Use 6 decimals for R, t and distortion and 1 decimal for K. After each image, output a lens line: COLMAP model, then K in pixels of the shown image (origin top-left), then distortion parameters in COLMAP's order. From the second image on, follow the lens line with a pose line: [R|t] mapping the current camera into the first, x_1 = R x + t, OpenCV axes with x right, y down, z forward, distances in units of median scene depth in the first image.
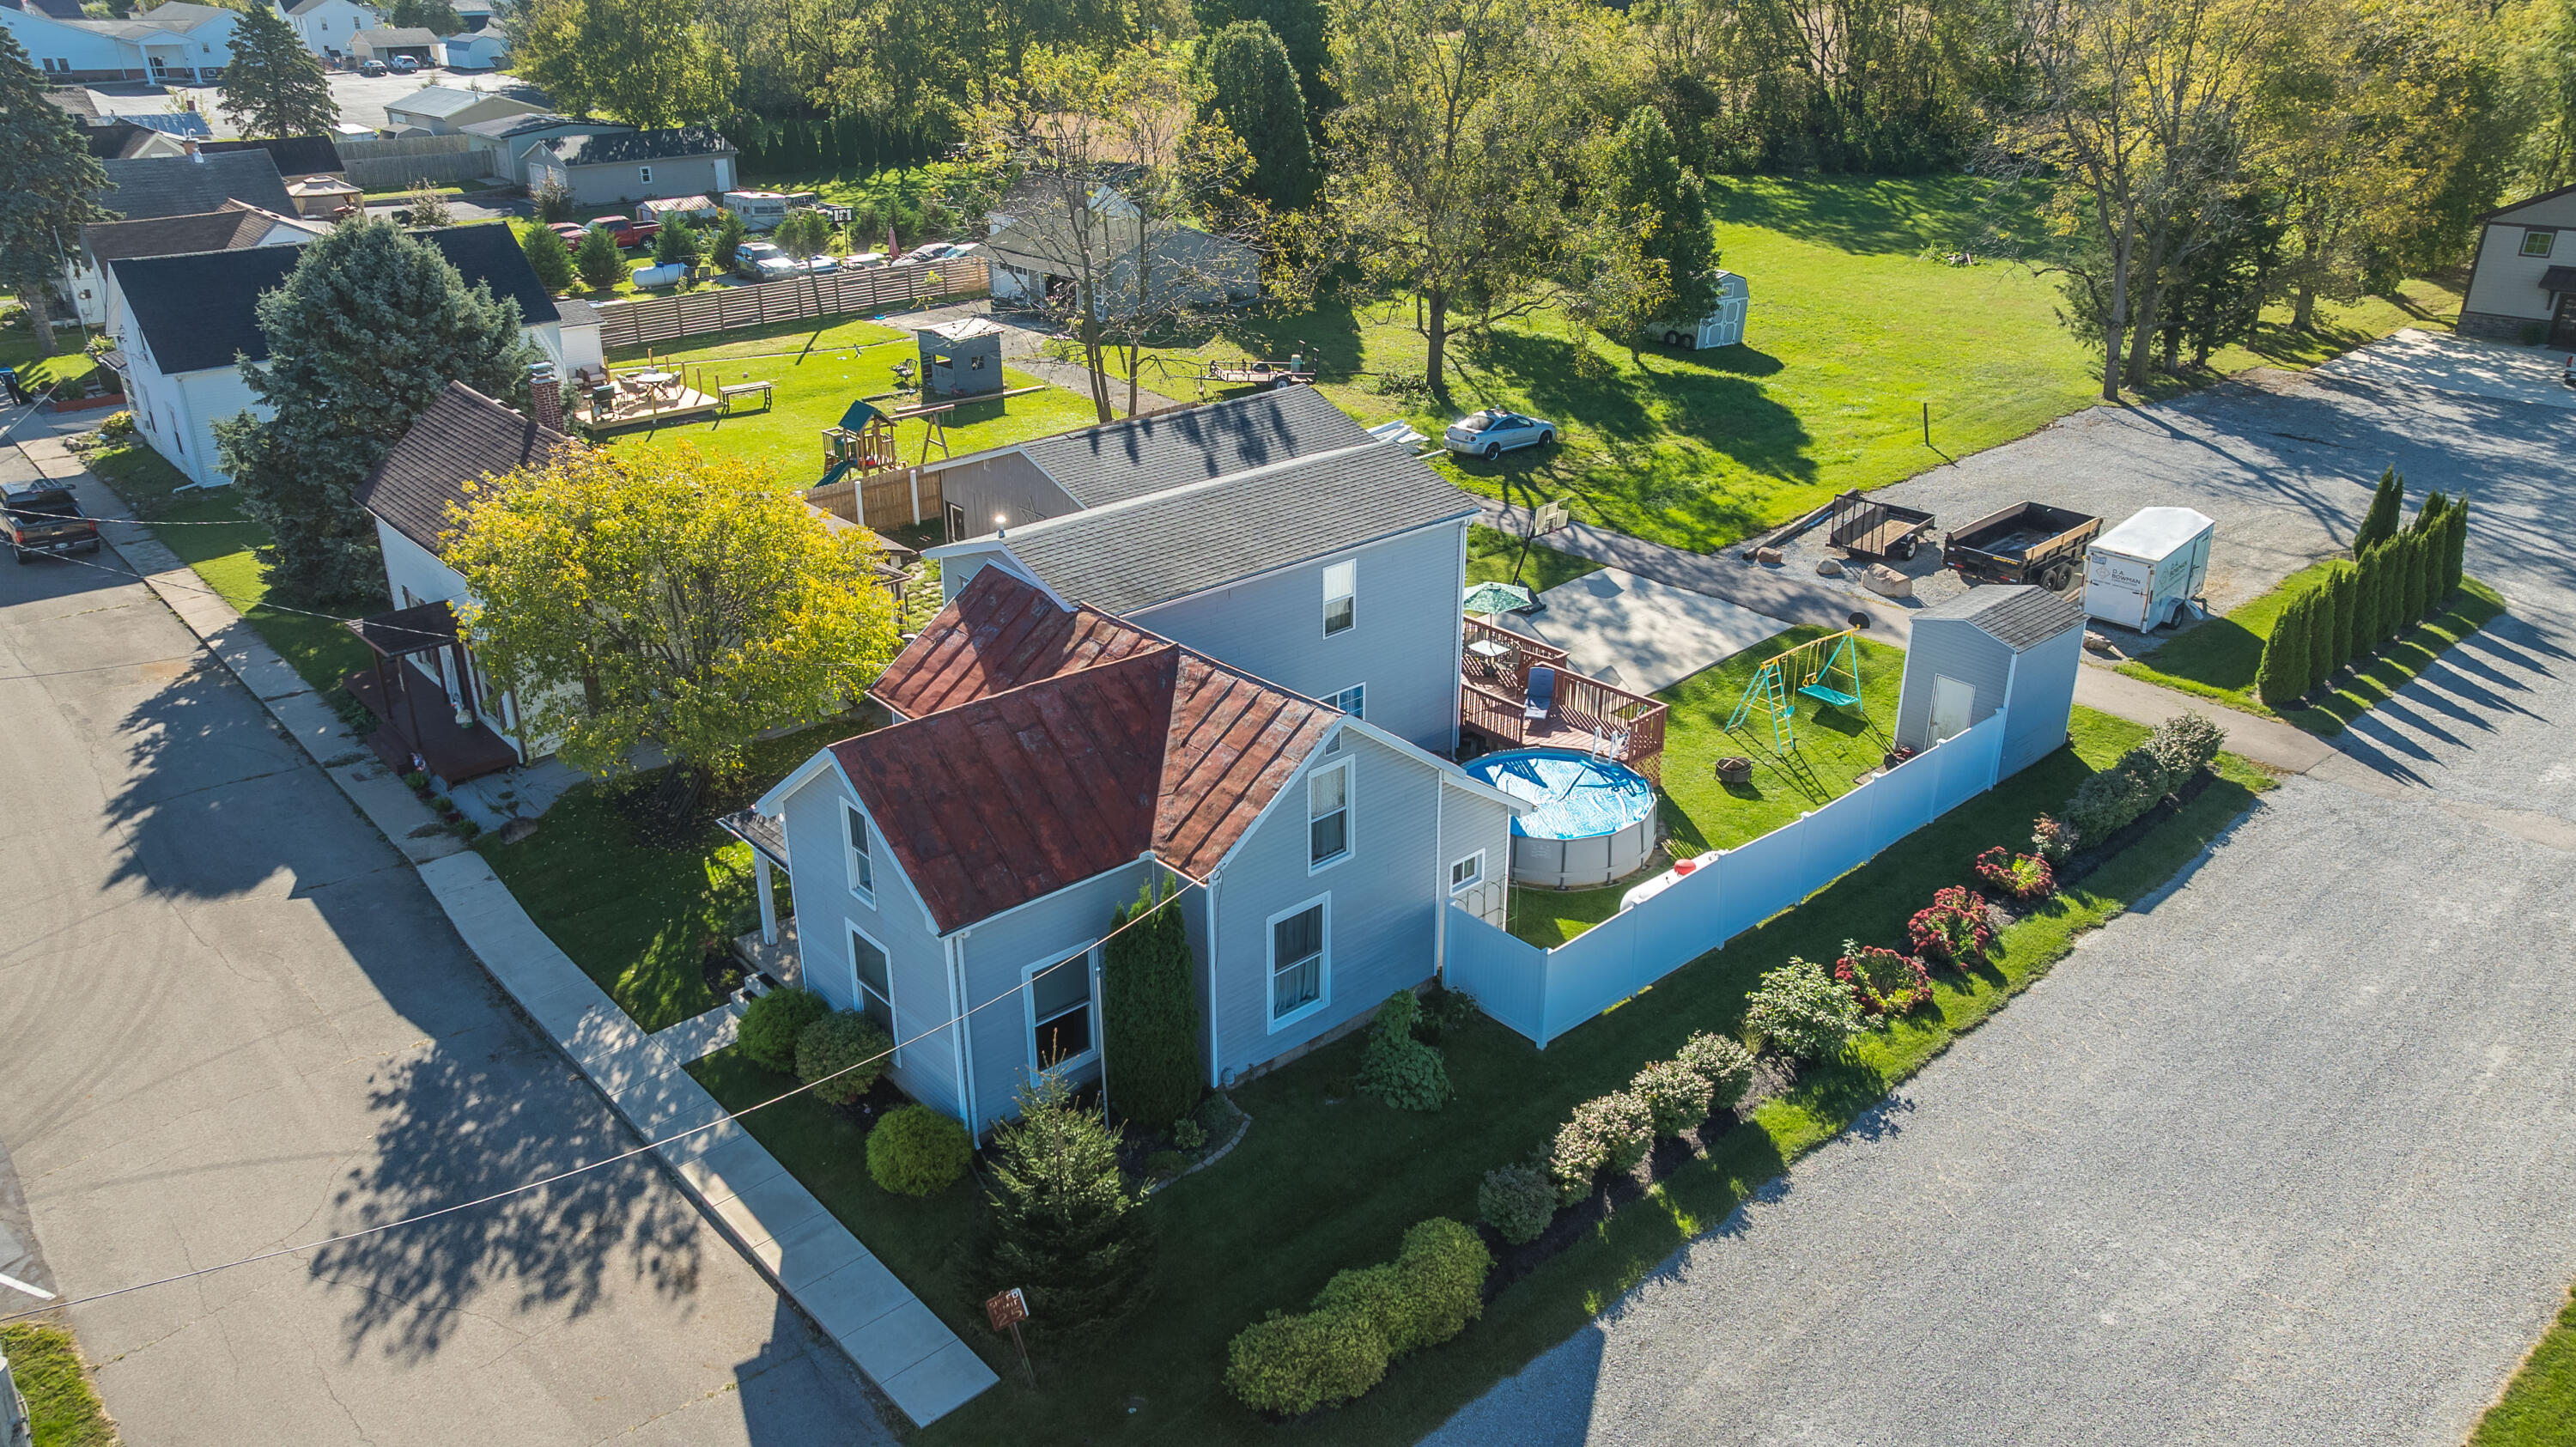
lens RADIAL K [[1805.8, 0, 1289.1], [0, 1805.8, 714.1], [0, 0, 1]] dist [-0.056695, 0.071170]
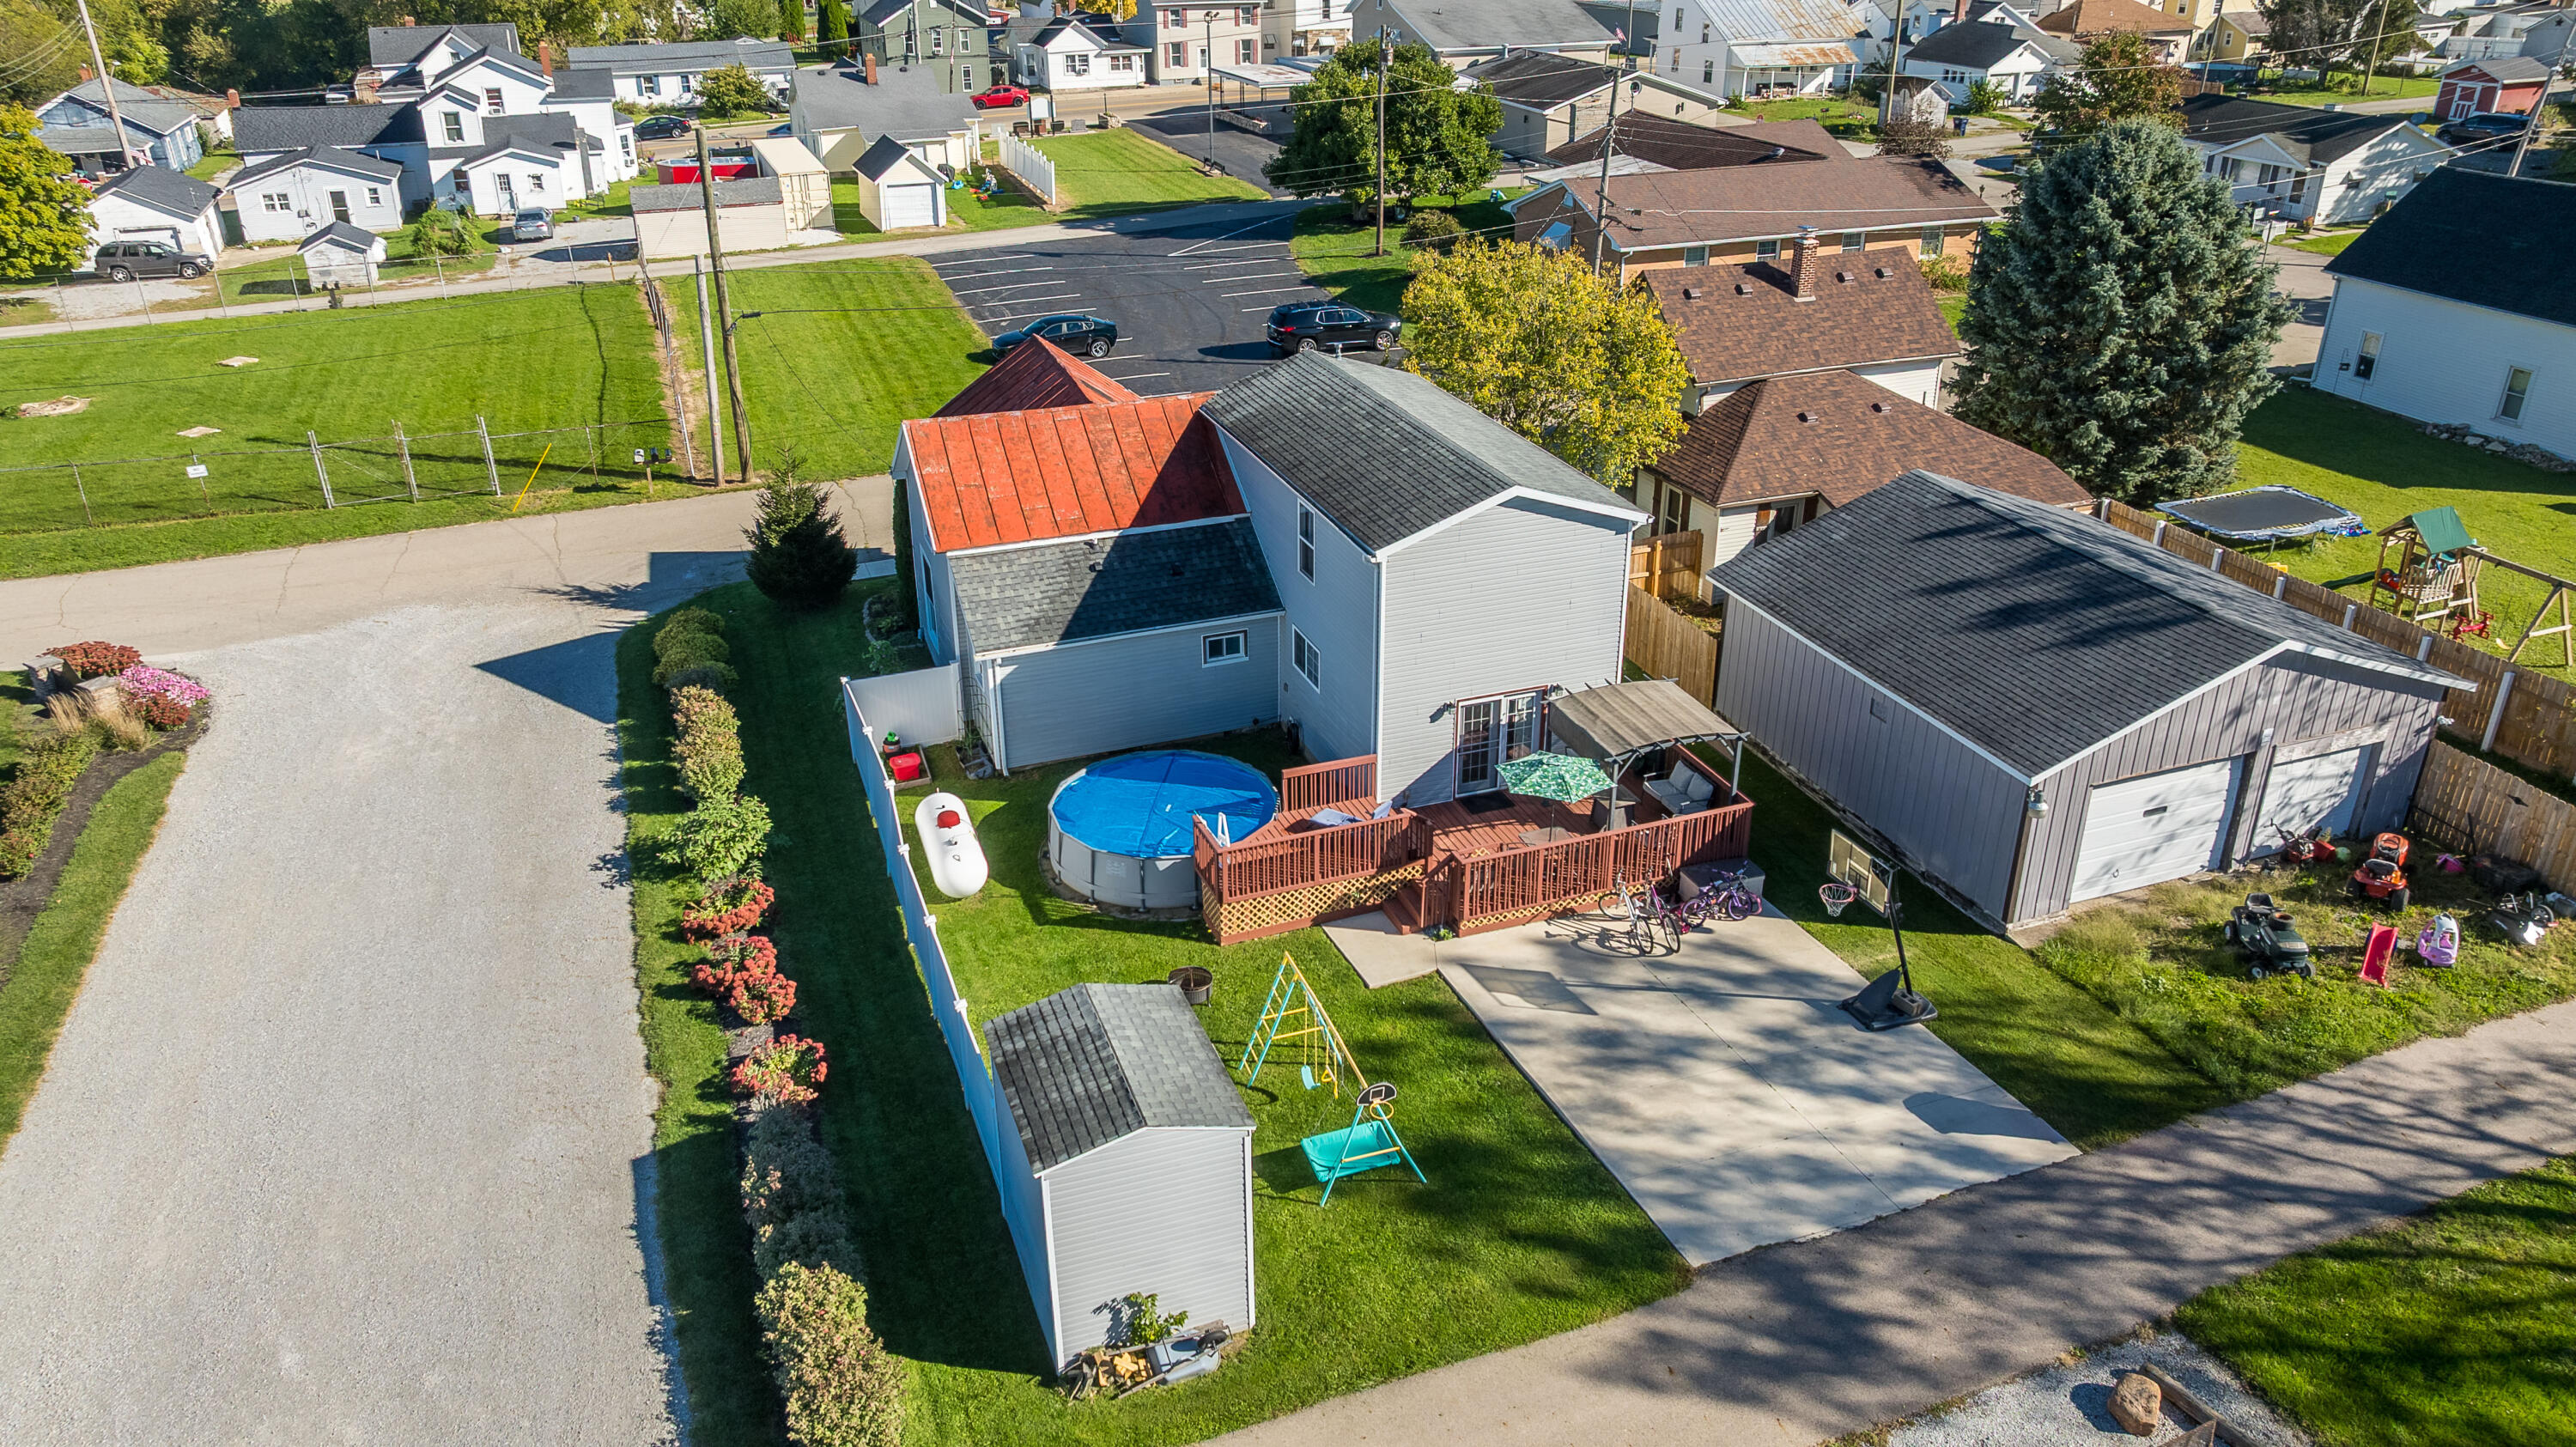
lens RADIAL K [[1805.8, 0, 1289.1], [0, 1805.8, 714.1], [0, 0, 1]] dist [-0.056695, 0.071170]
pose [[-0.359644, 0.403851, -0.841166, 0.800557], [-0.369758, 0.766000, 0.525854, -0.453277], [0.856700, 0.500148, -0.126160, 1.057150]]
